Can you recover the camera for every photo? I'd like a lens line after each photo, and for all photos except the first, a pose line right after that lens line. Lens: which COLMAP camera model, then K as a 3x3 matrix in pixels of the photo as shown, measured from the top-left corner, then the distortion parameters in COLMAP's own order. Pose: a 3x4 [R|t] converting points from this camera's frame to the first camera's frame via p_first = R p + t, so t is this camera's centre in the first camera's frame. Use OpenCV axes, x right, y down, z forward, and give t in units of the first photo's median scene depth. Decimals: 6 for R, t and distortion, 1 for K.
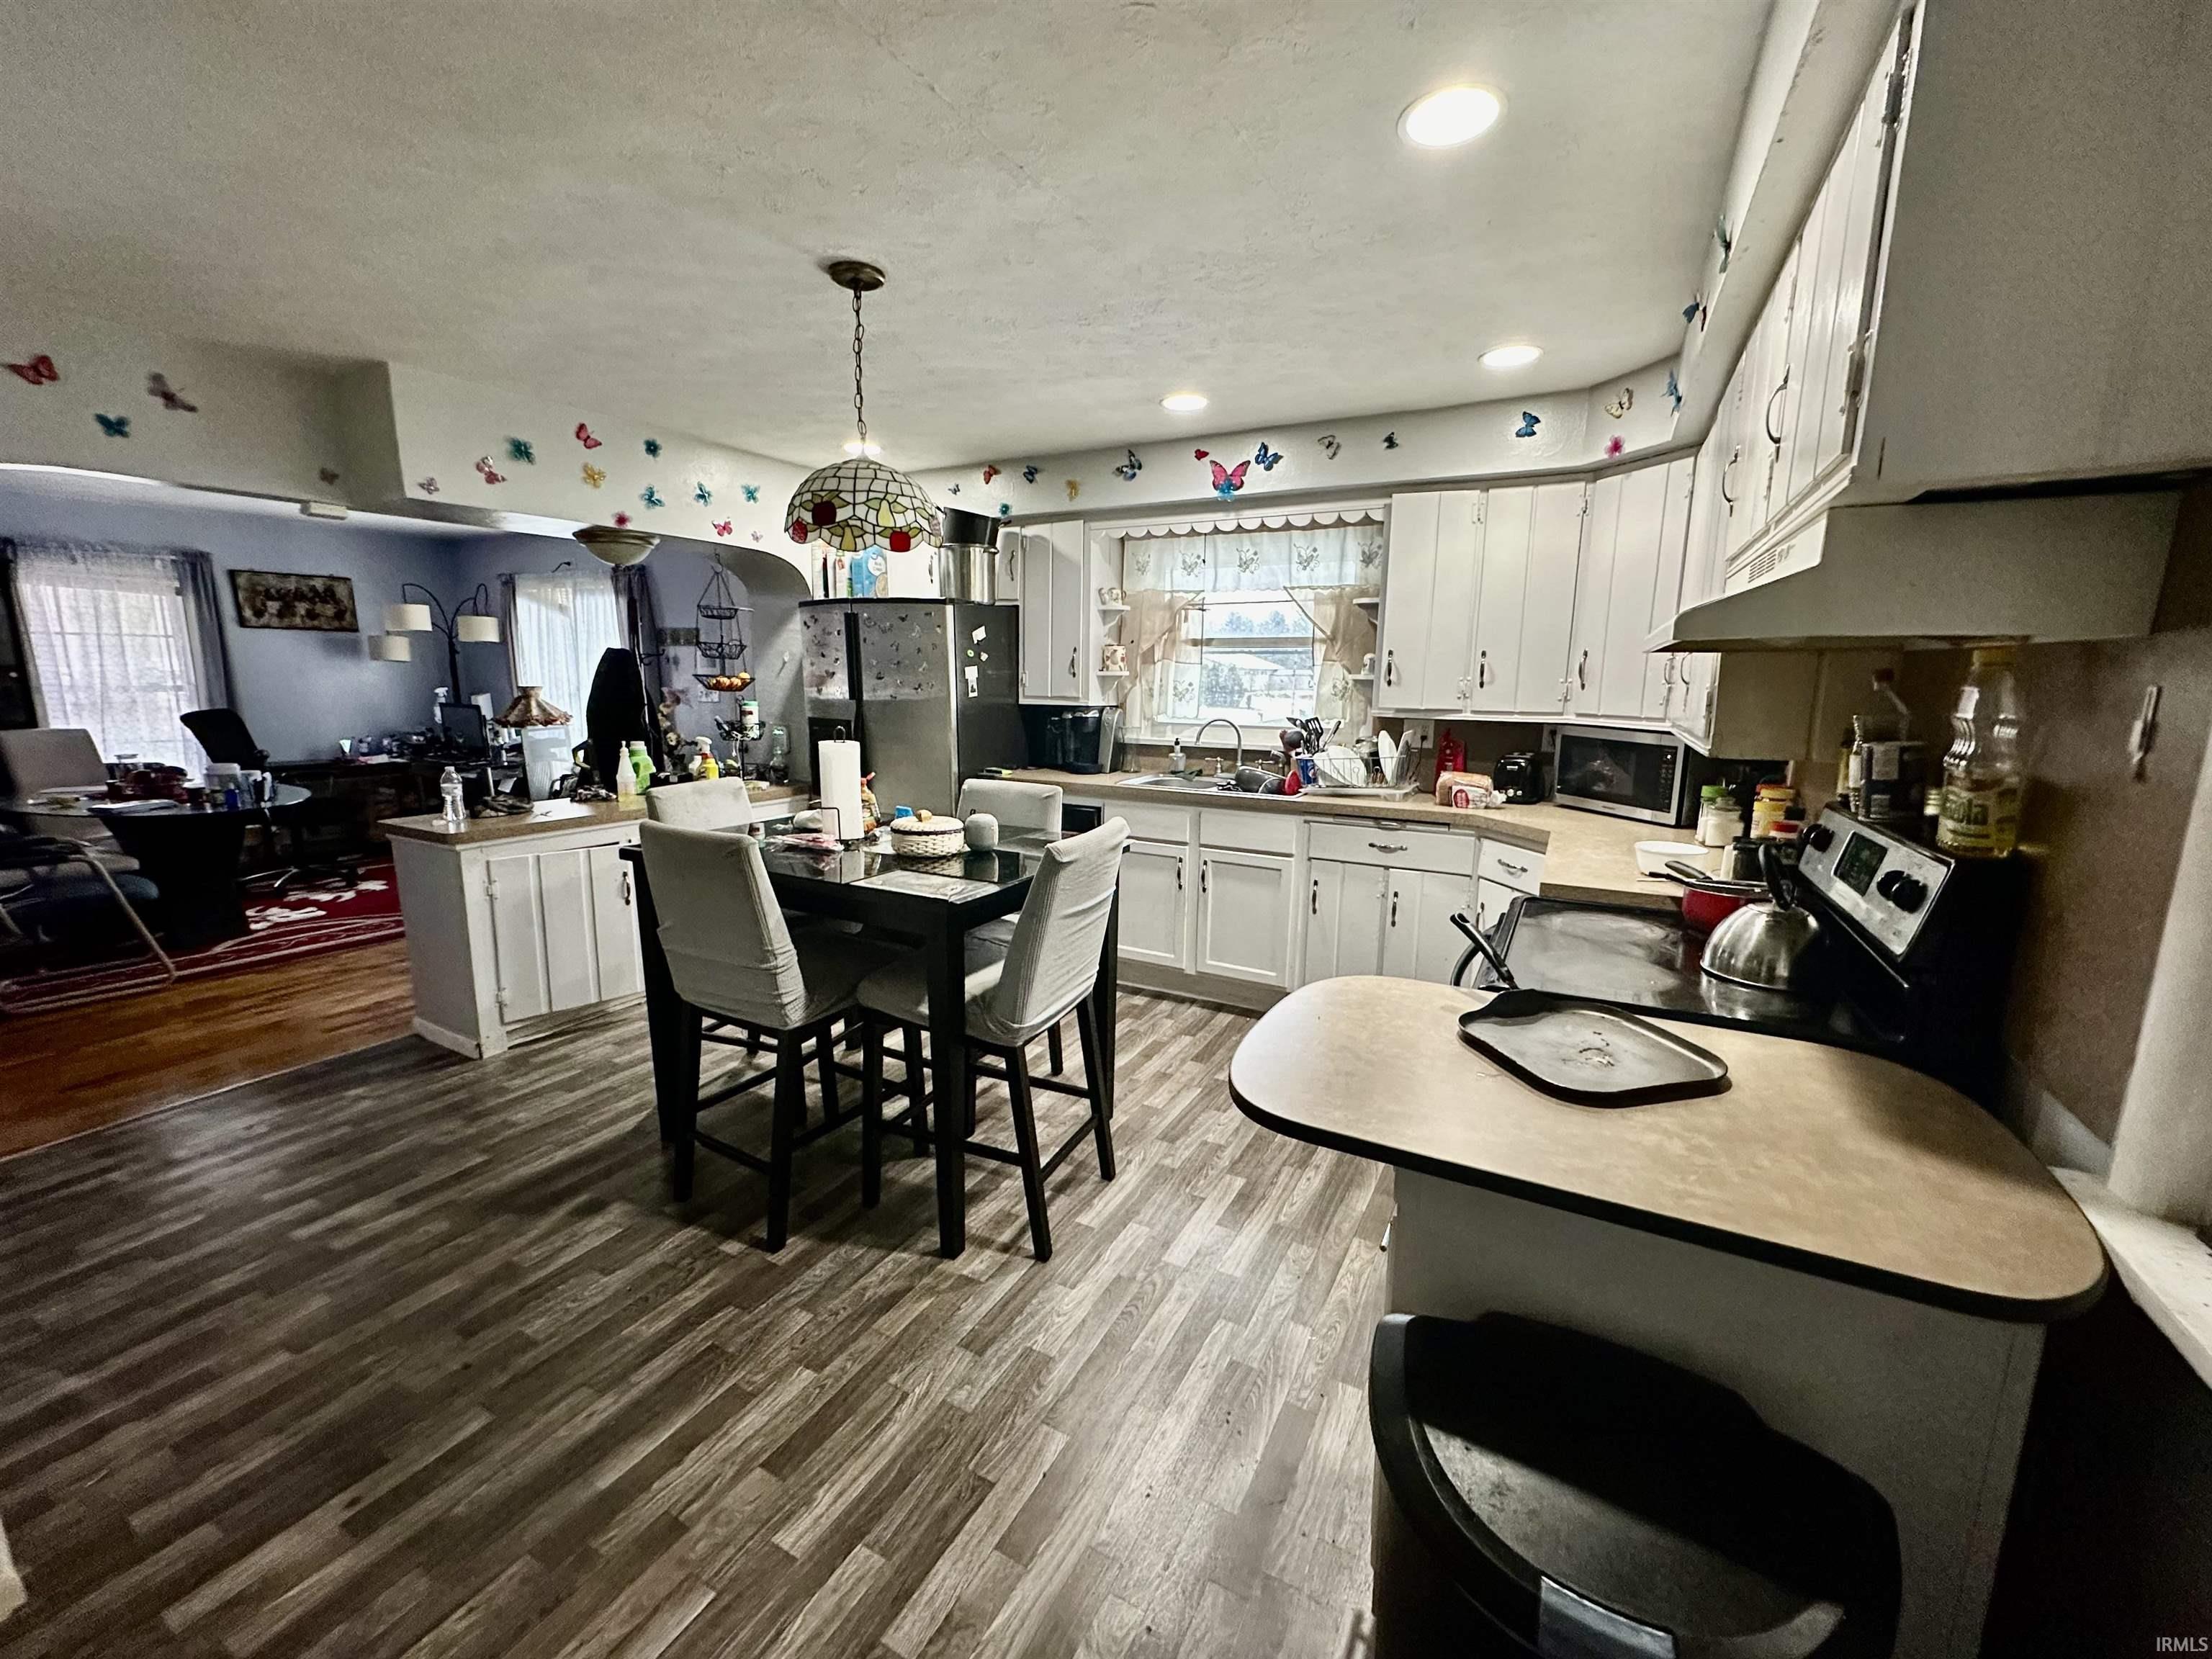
lens RADIAL K [[886.7, 0, 1111.0], [0, 886.7, 830.6], [0, 0, 1]] dist [0.001564, 0.000892]
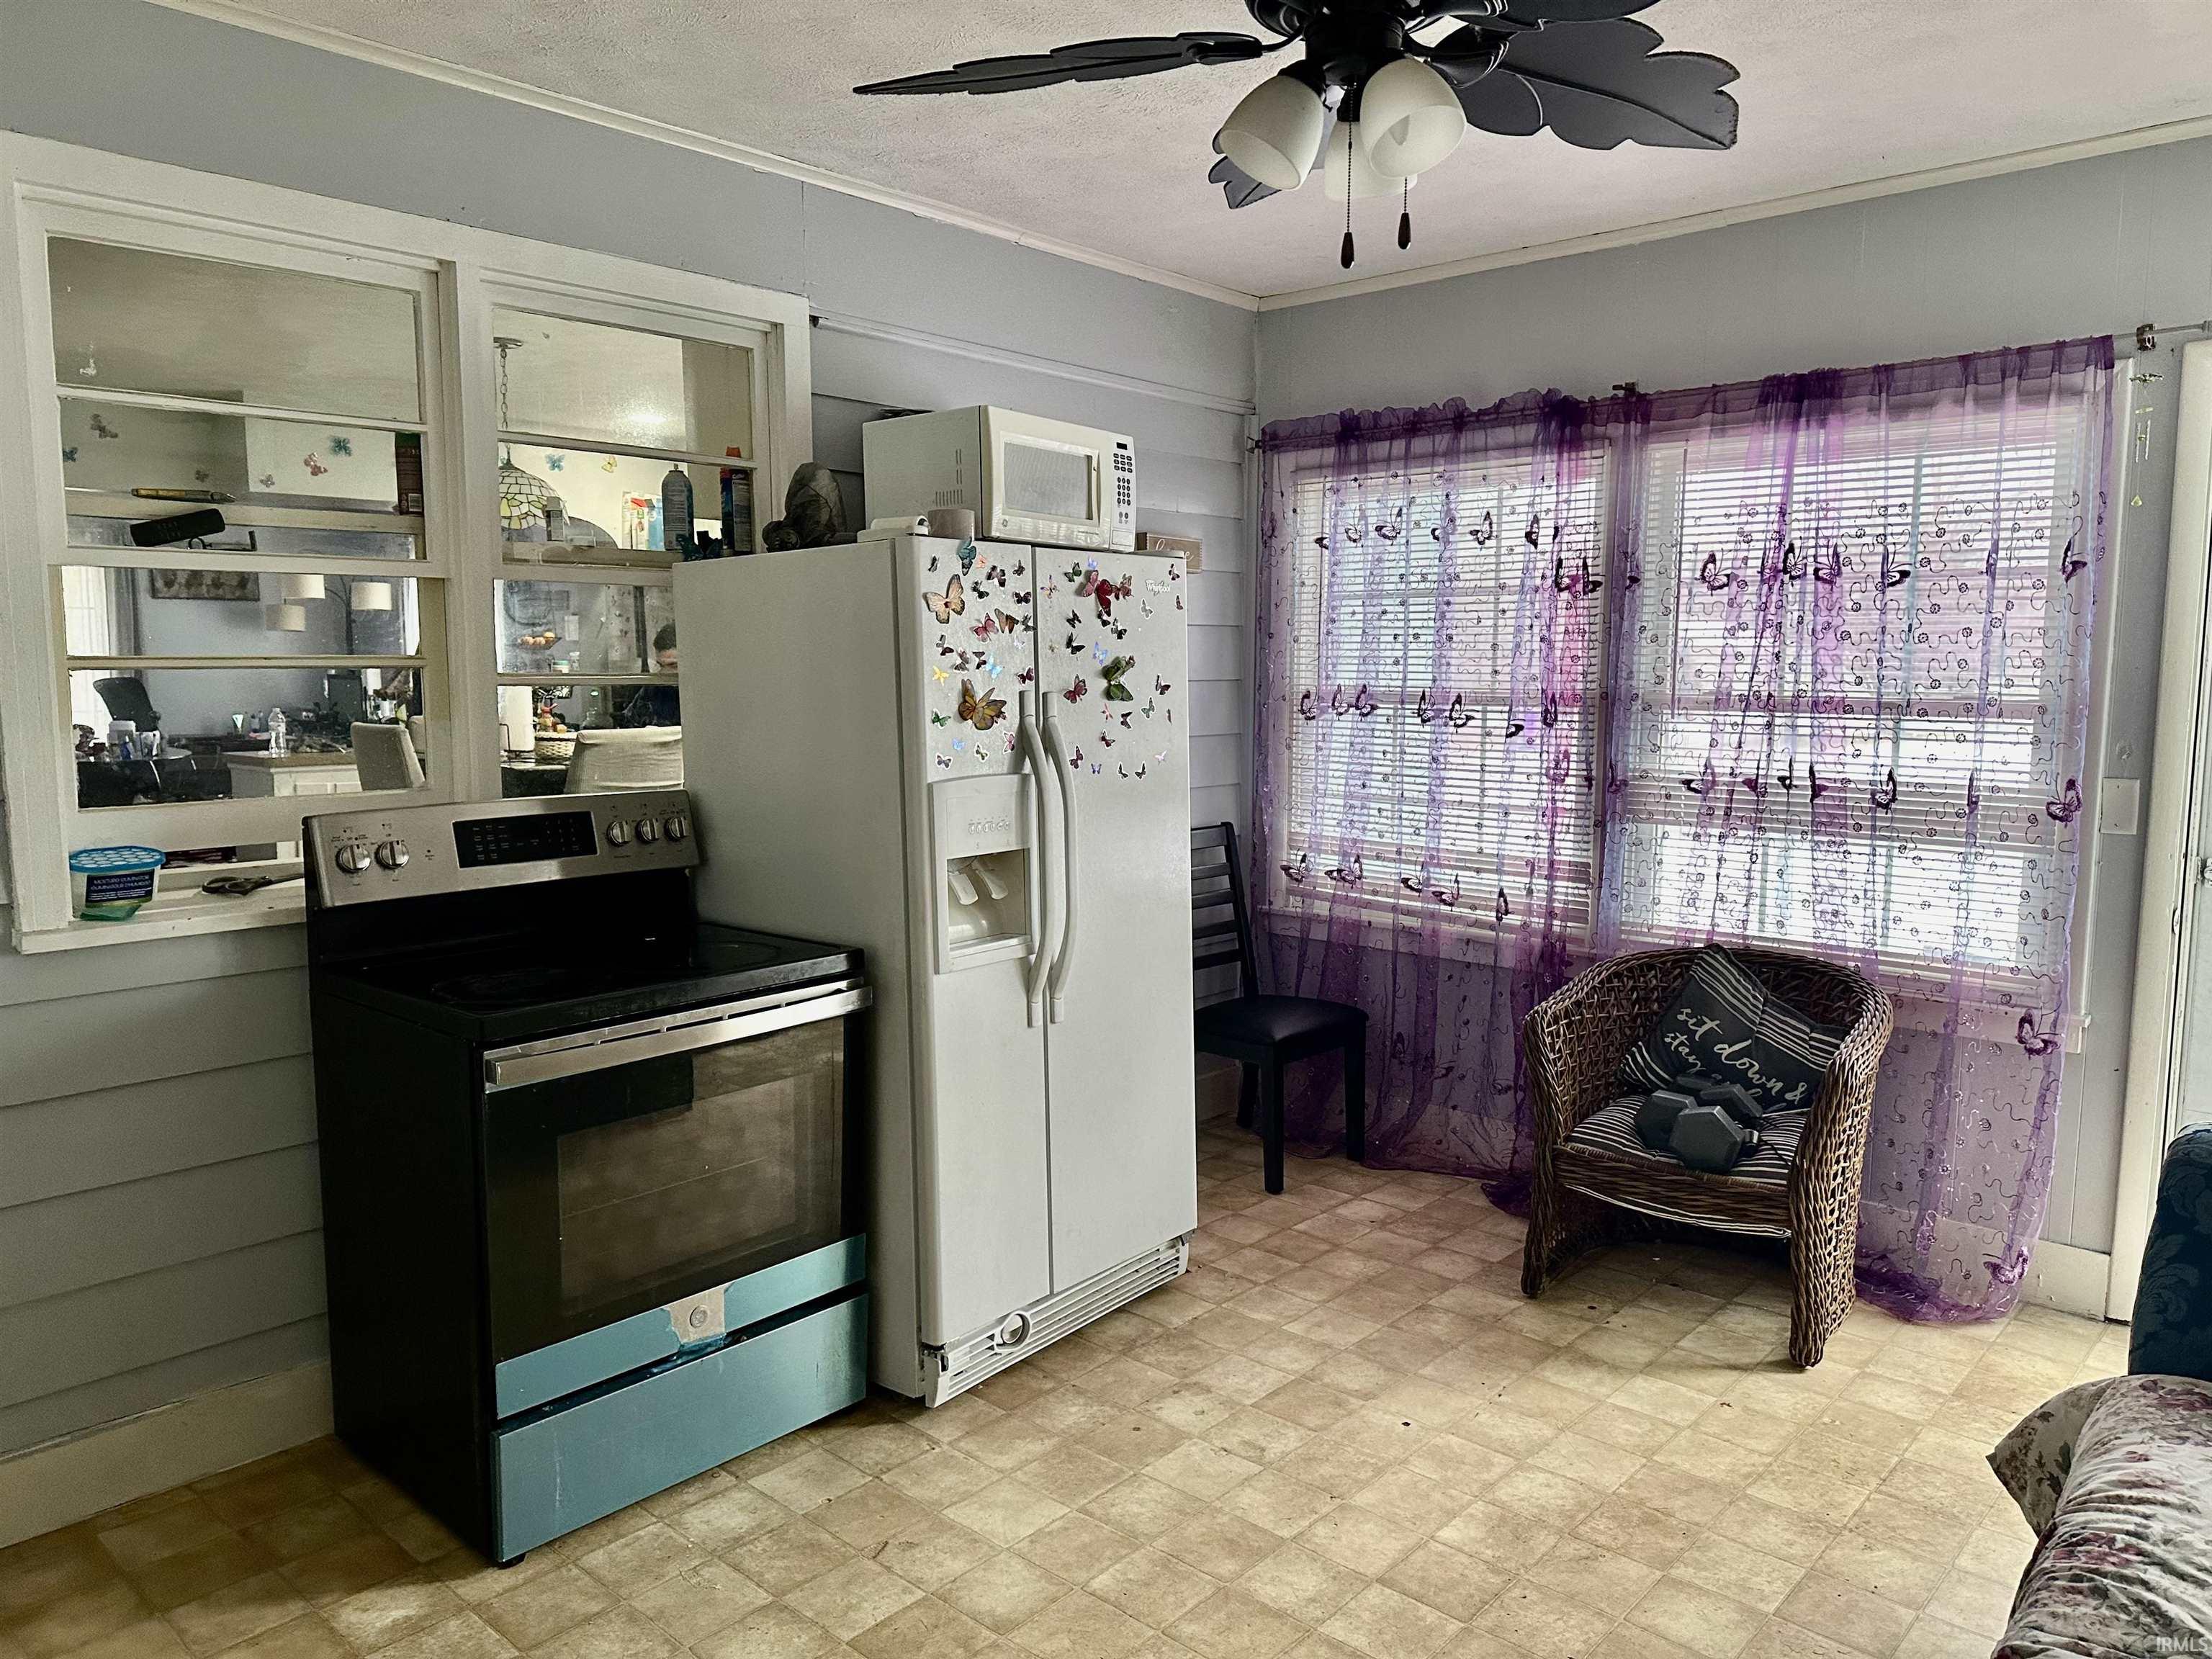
lens RADIAL K [[1559.3, 0, 1108.4], [0, 1559.3, 826.5], [0, 0, 1]] dist [0.054307, -0.055627]
pose [[0.971696, 0.017725, -0.235568, 0.853625], [-0.034818, 0.997036, -0.068602, 0.196225], [0.233654, 0.074862, 0.969433, -0.786967]]
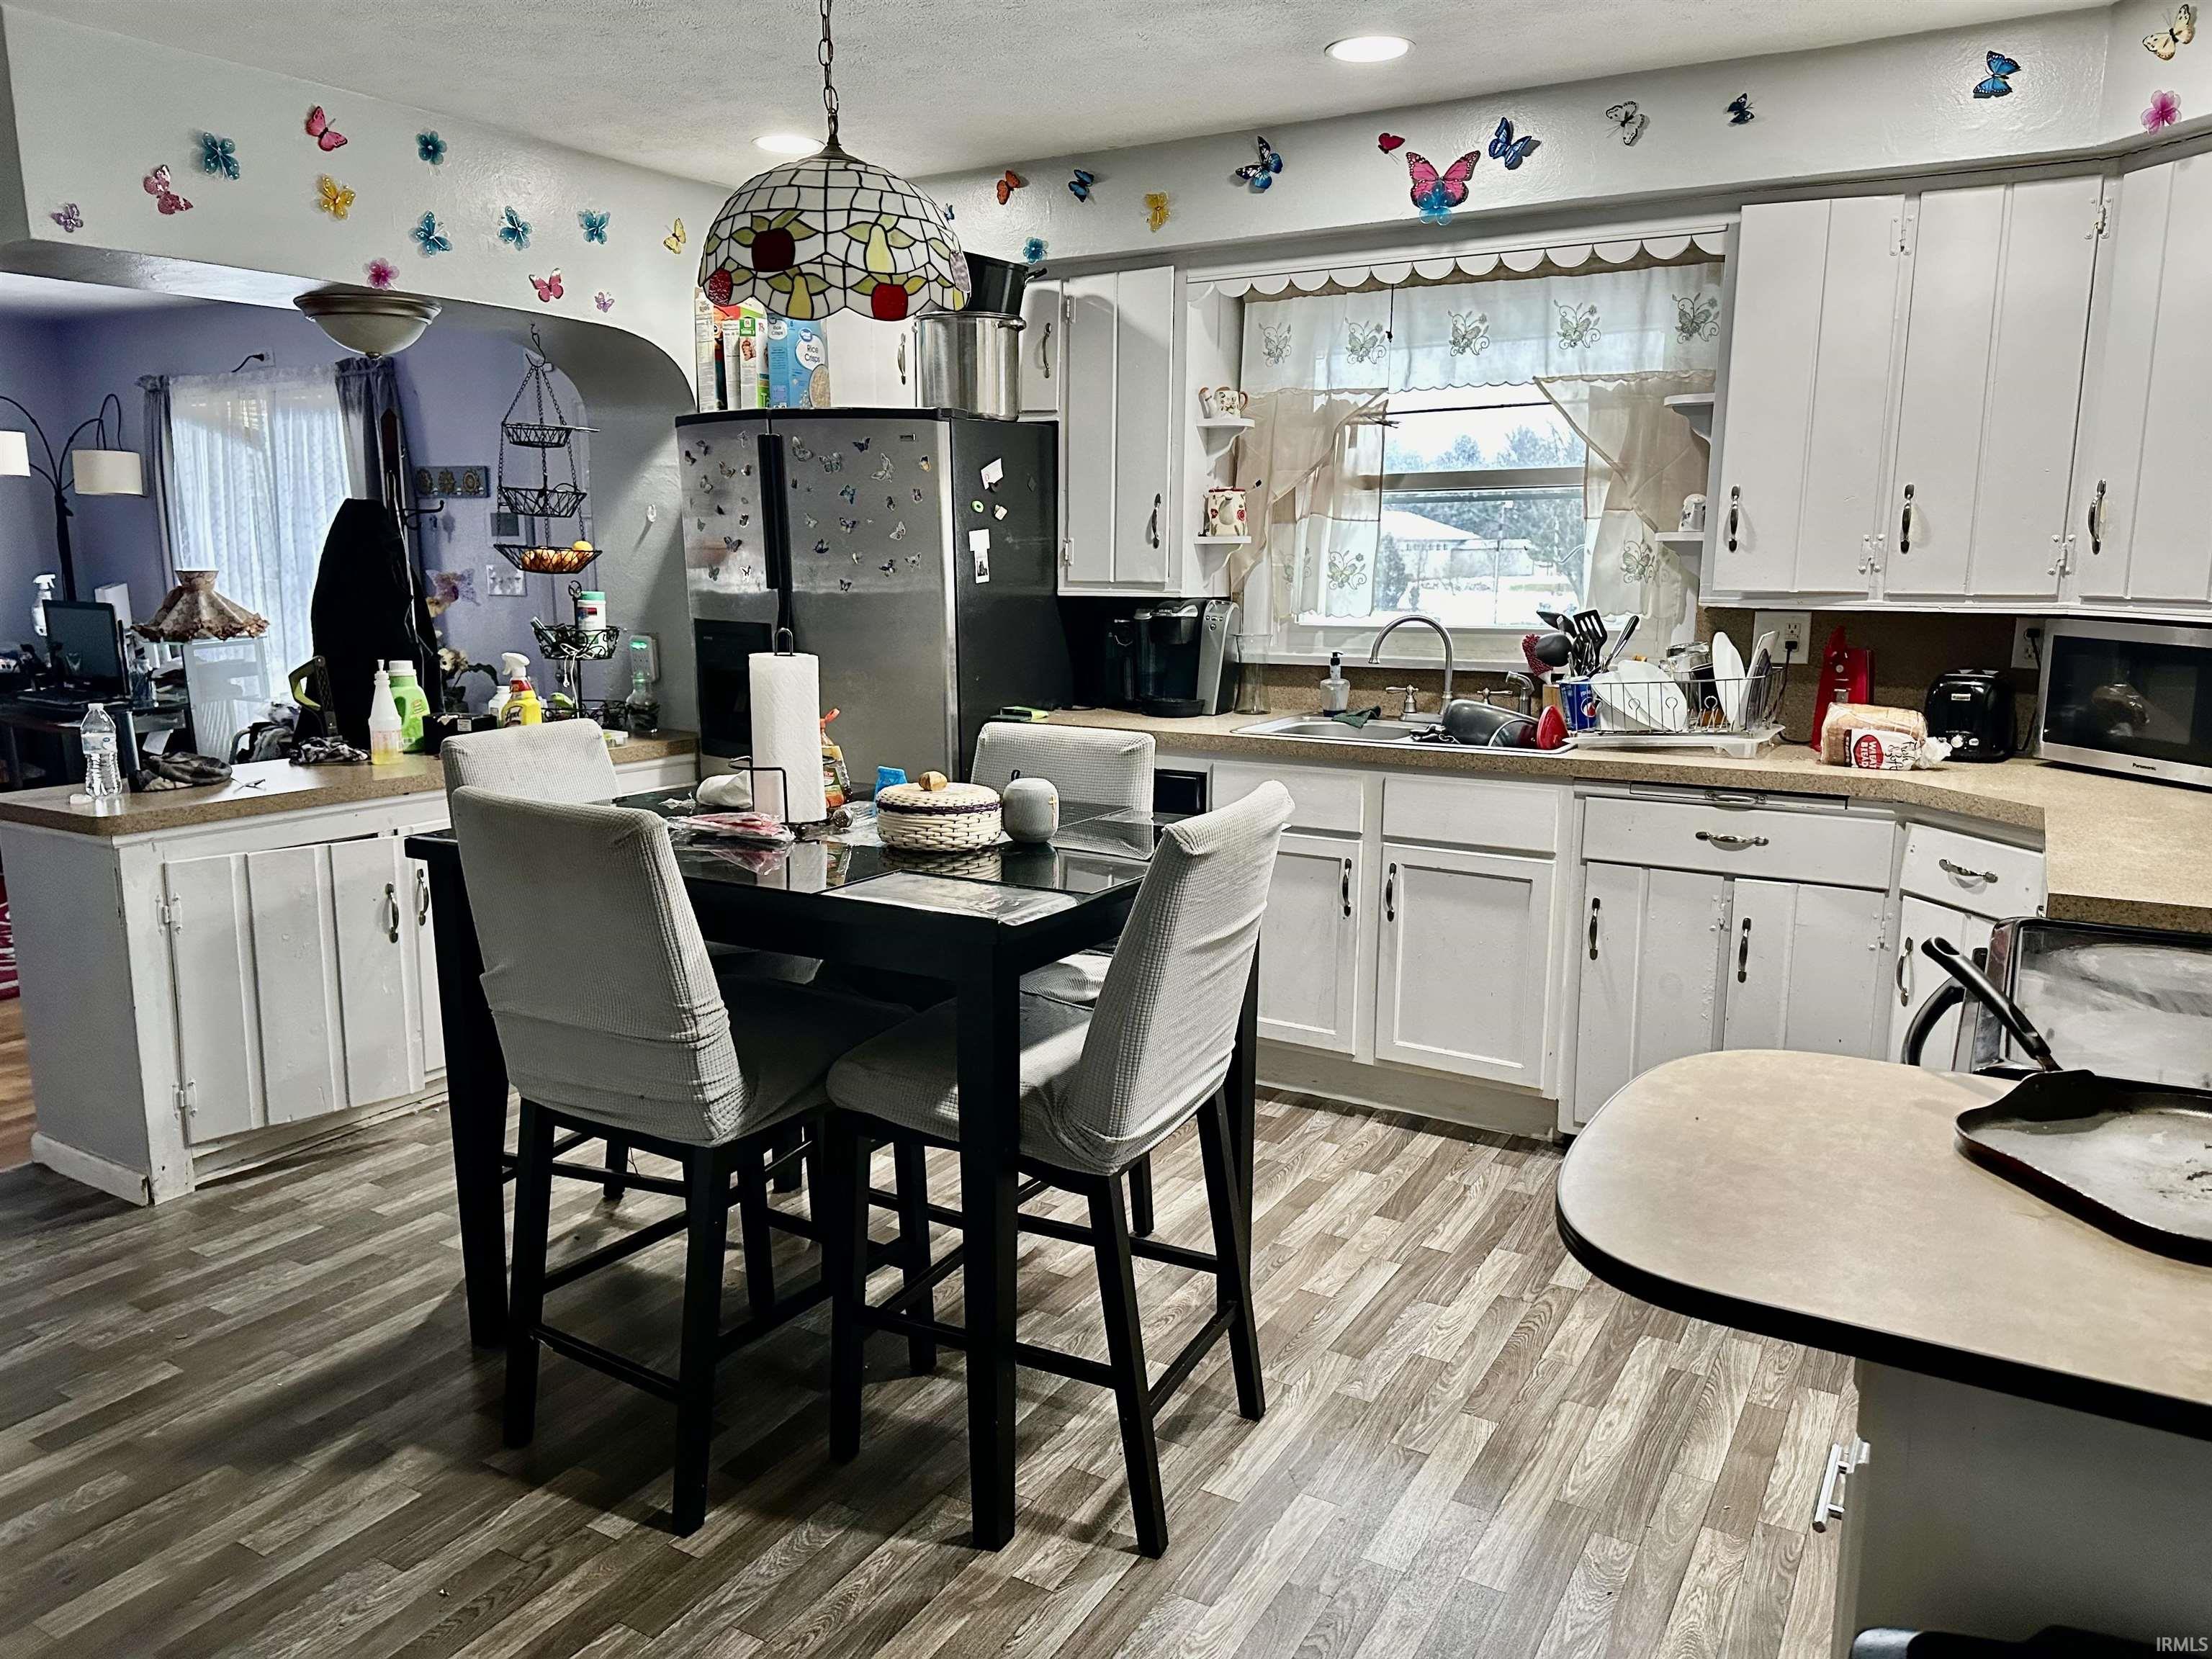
lens RADIAL K [[1559.3, 0, 1107.0], [0, 1559.3, 834.4], [0, 0, 1]] dist [0.054307, -0.055627]
pose [[0.999233, -0.001514, -0.039126, -0.044998], [0.001673, 0.999990, 0.004057, 0.011298], [0.039120, -0.004119, 0.999226, -0.007269]]
